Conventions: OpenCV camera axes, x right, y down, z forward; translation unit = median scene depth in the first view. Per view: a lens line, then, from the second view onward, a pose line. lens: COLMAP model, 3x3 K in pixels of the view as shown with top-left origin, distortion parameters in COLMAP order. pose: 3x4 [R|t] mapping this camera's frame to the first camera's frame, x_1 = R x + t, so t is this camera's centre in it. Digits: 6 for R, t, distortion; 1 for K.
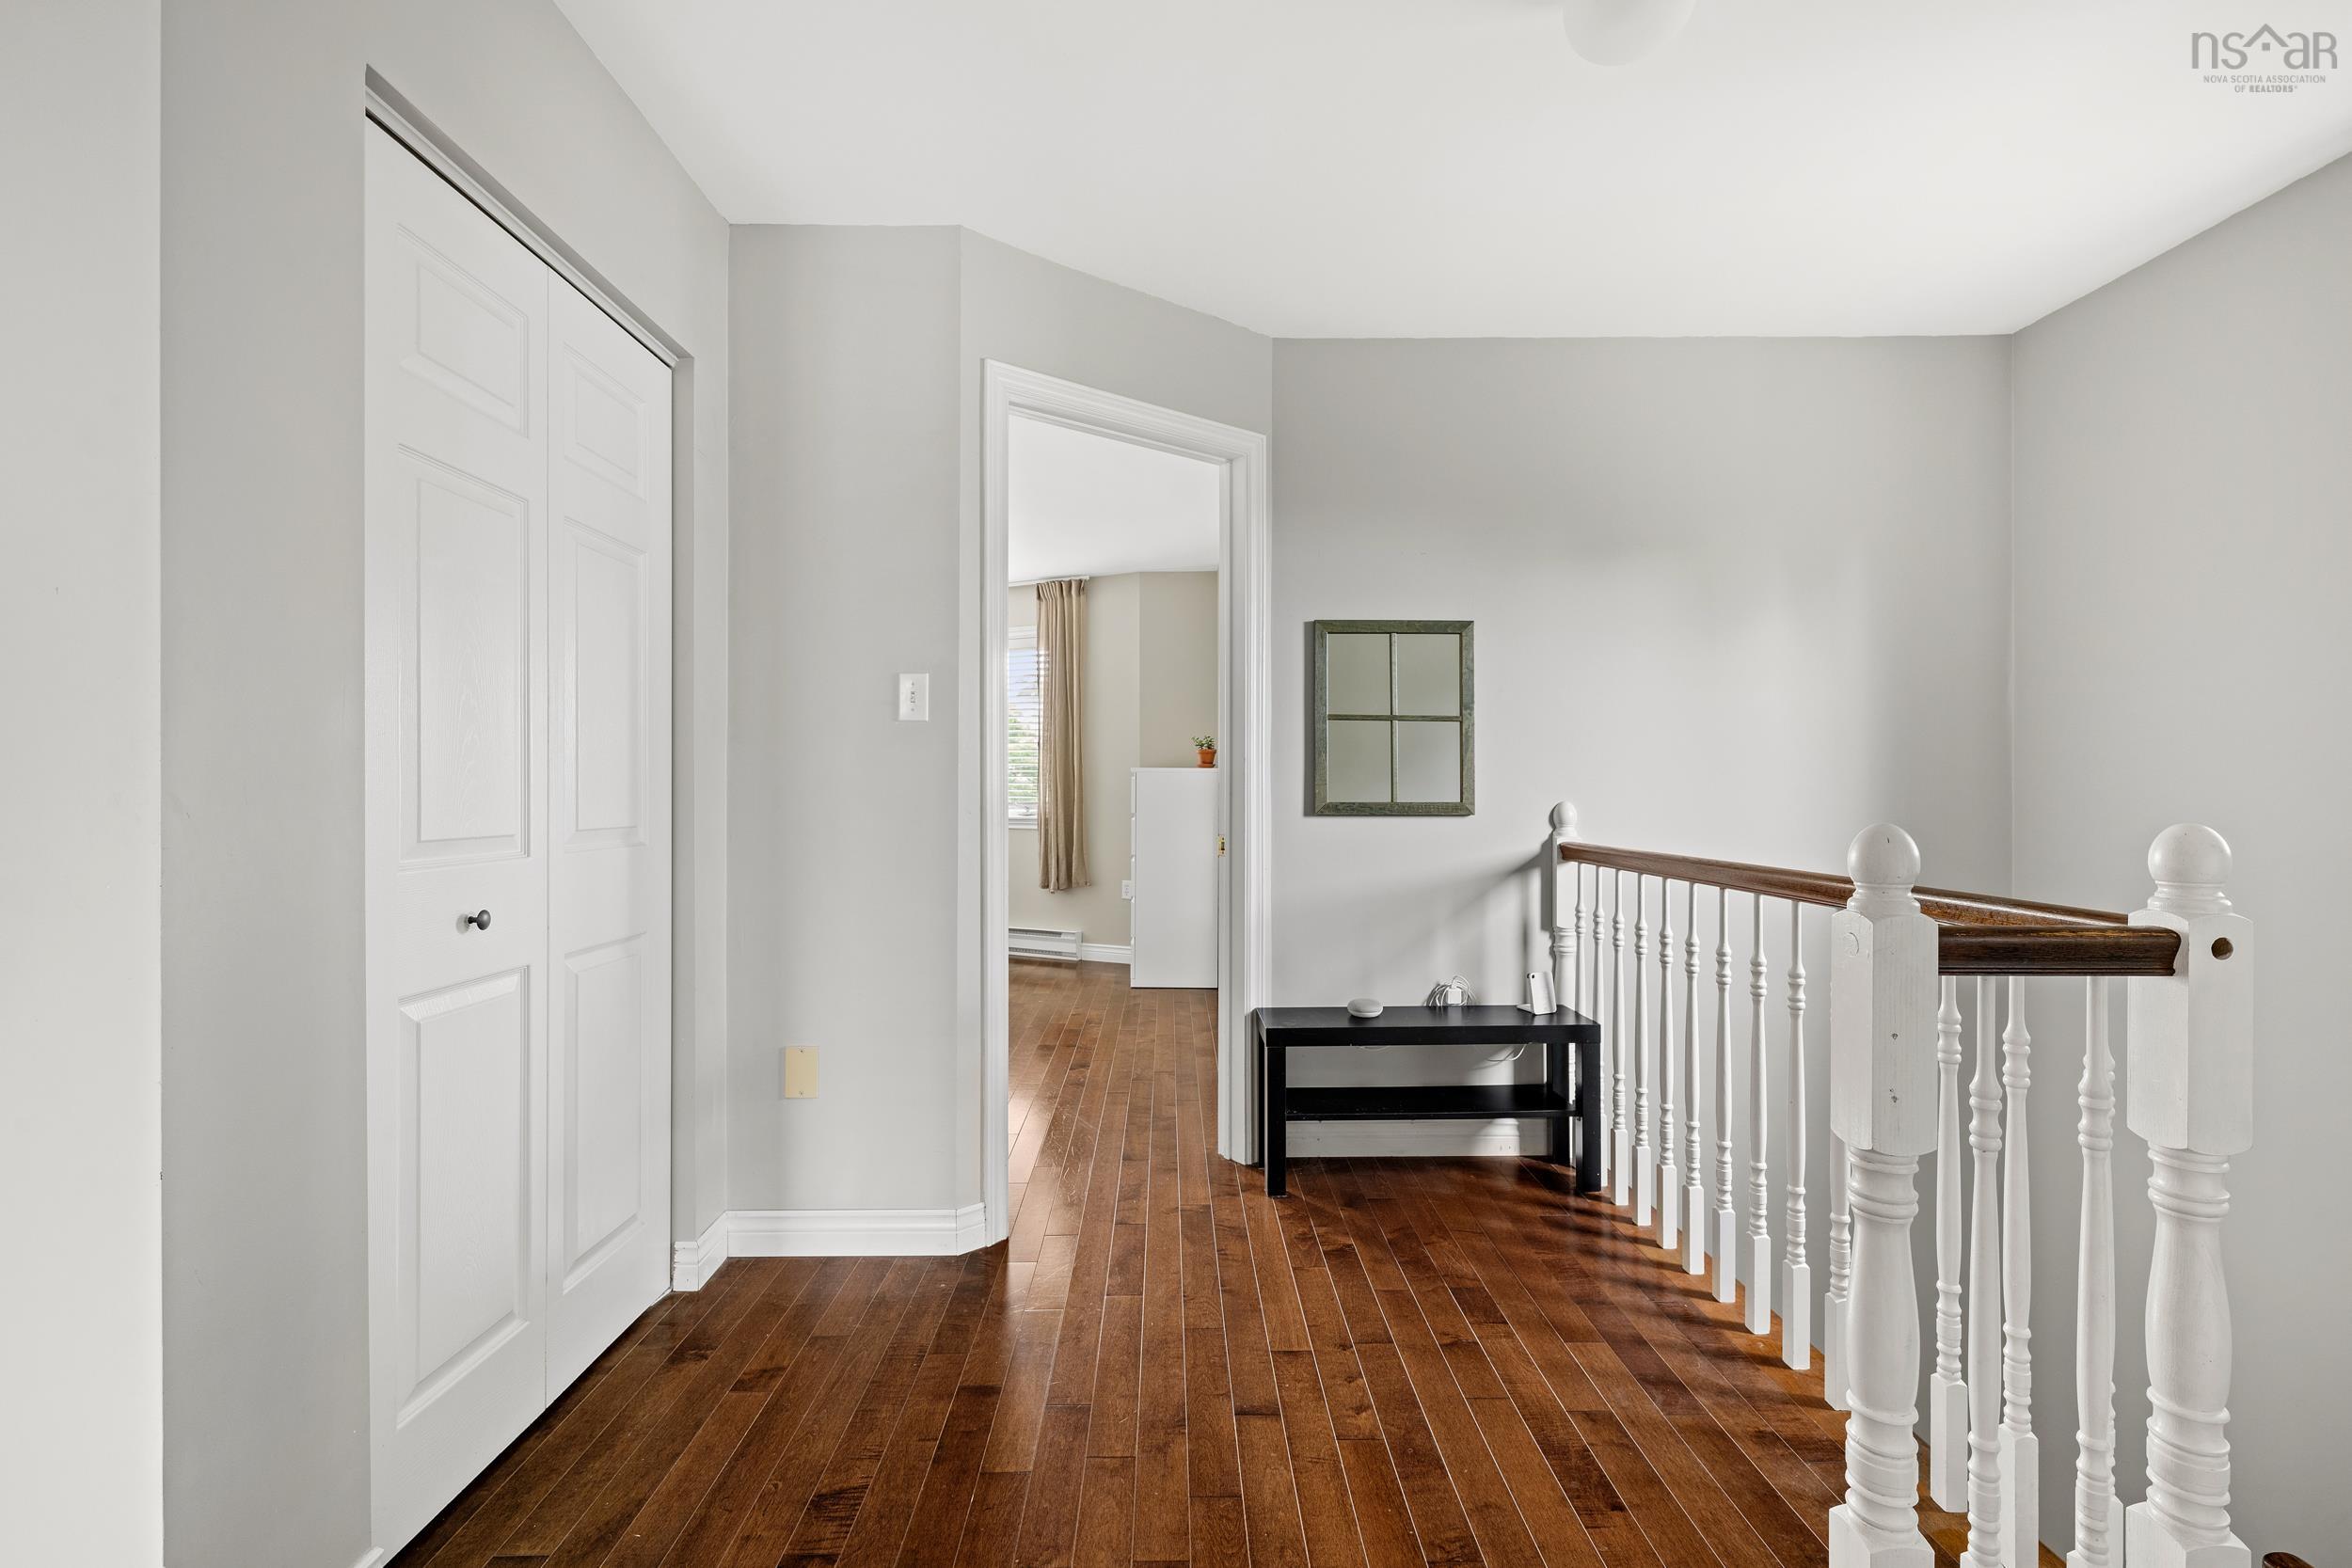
lens RADIAL K [[1035.4, 0, 1177.2], [0, 1035.4, 788.3], [0, 0, 1]] dist [0.001623, -0.000058]
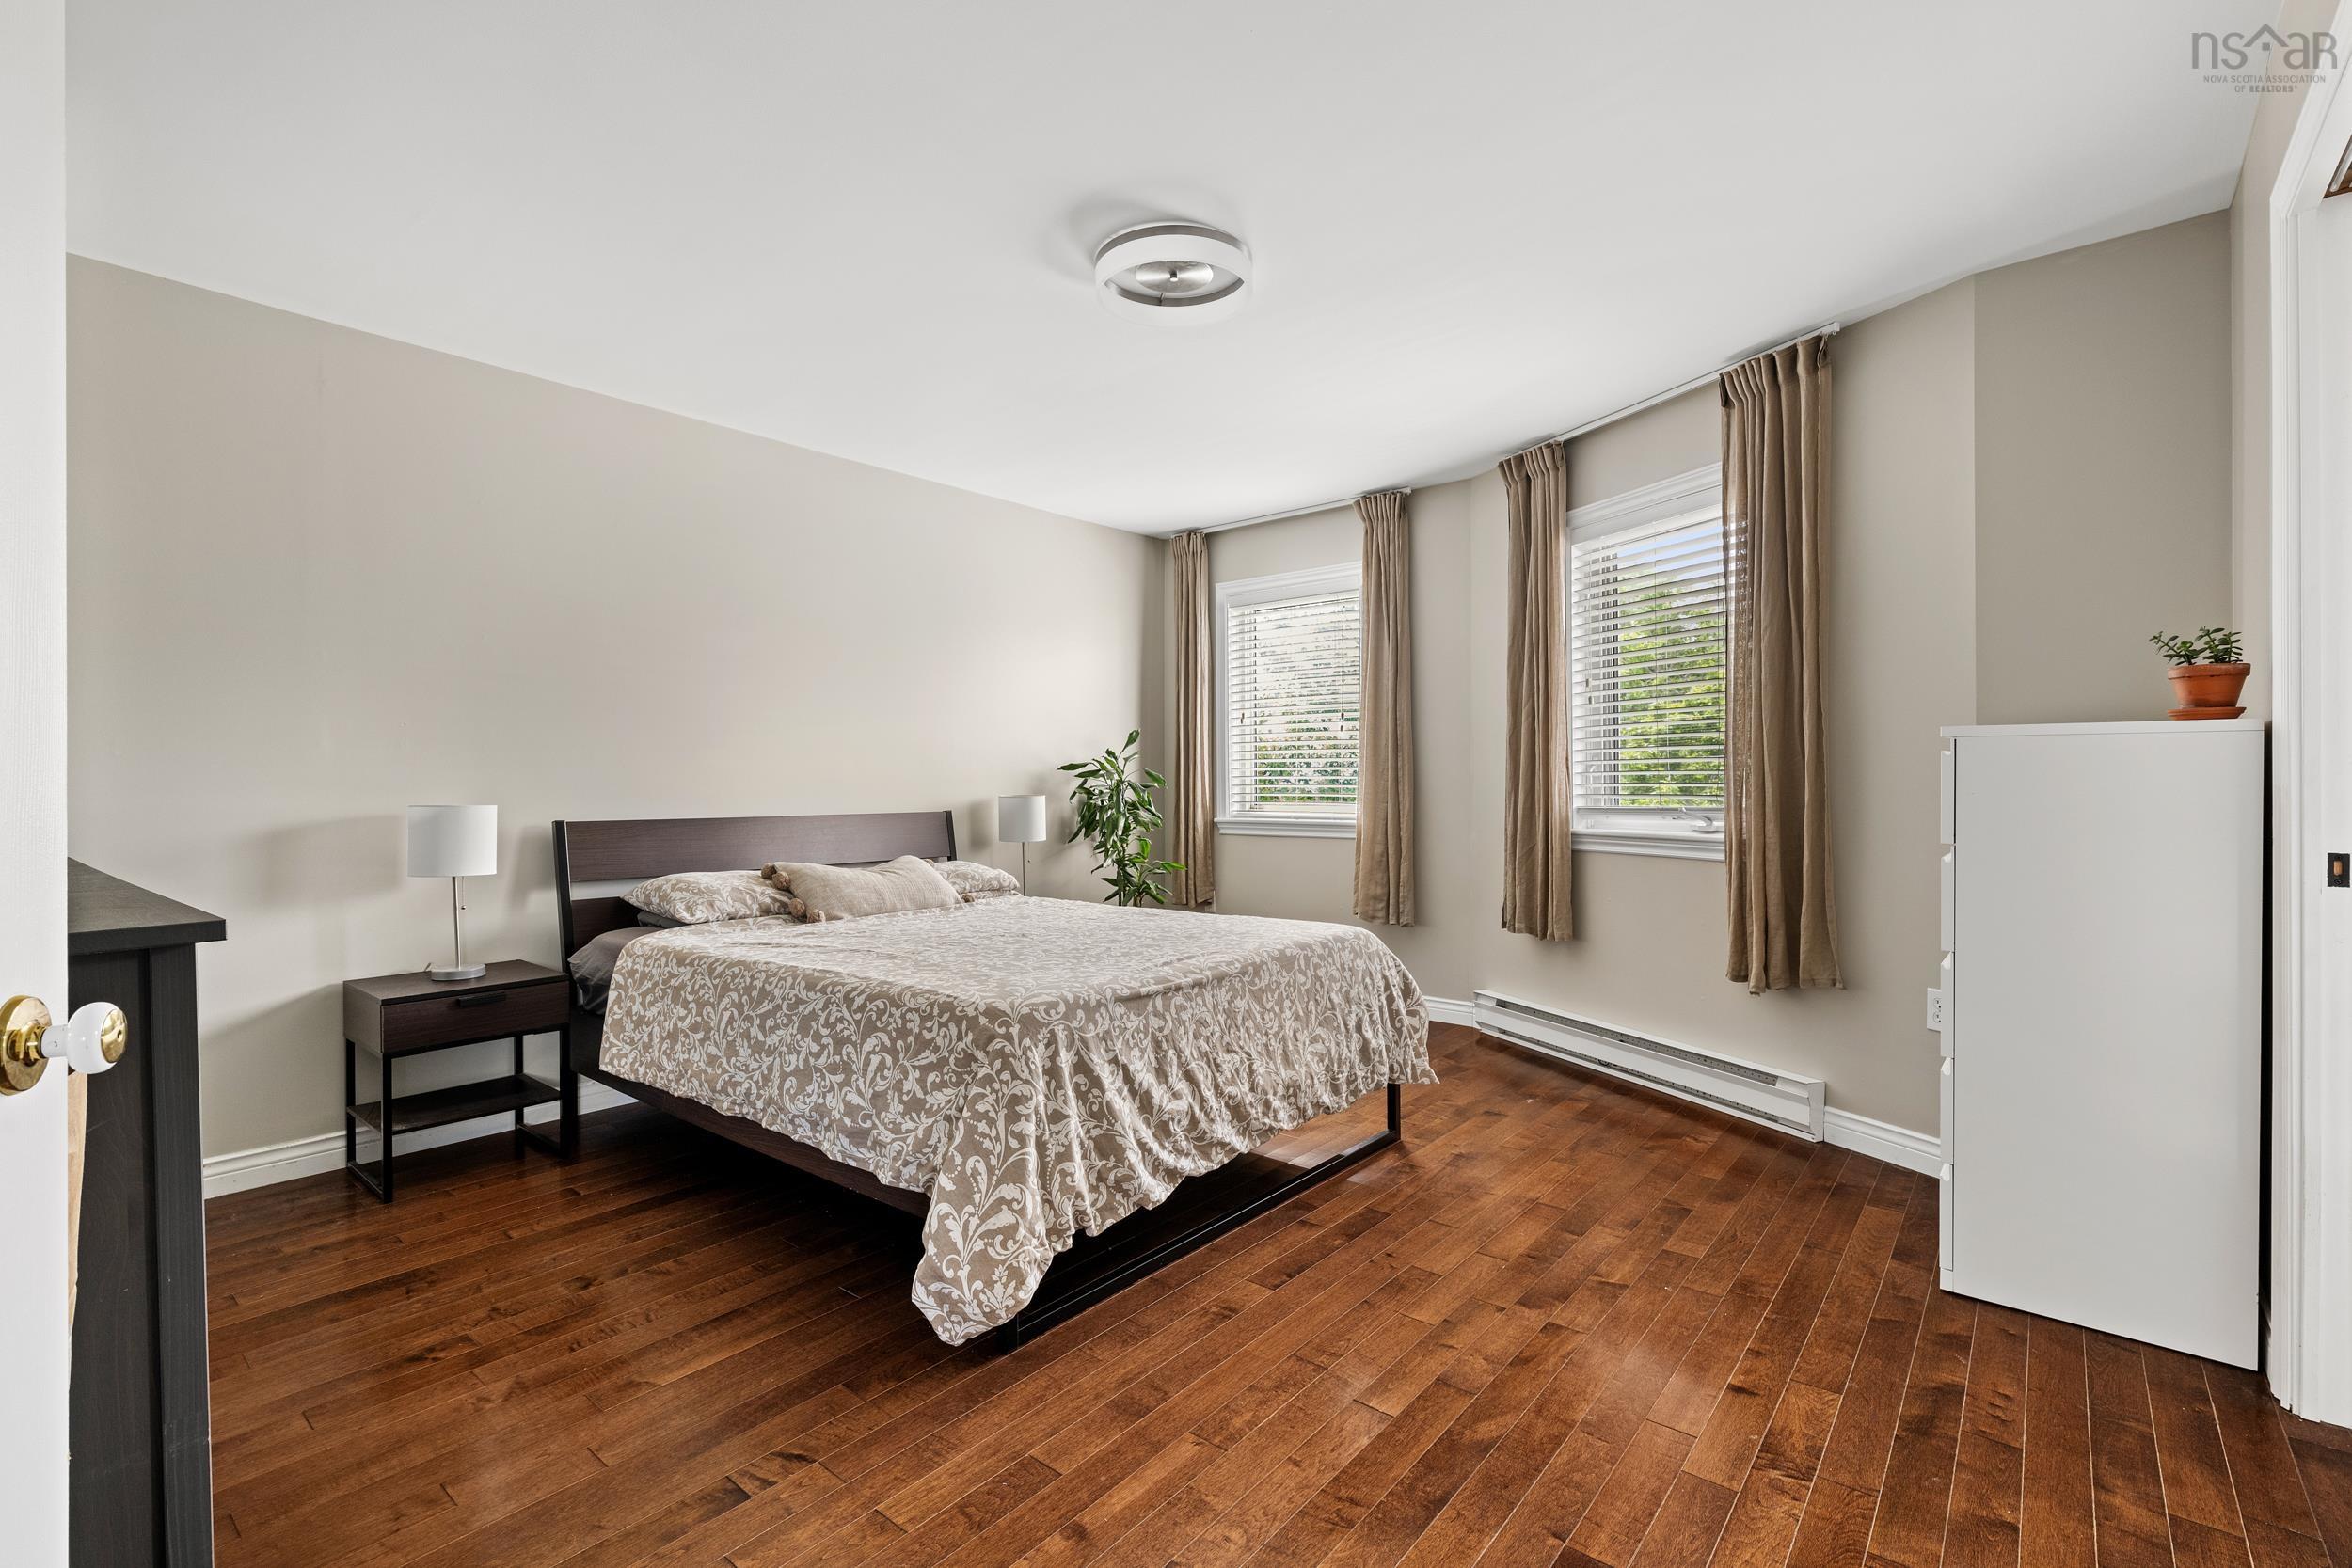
lens RADIAL K [[1035.4, 0, 1176.1], [0, 1035.4, 788.6], [0, 0, 1]] dist [0.001623, -0.000058]
pose [[0.756732, -0.003251, -0.653717, -0.006536], [0.004537, 0.999990, 0.000278, 0.002758], [0.653709, -0.003176, 0.756739, 0.449216]]
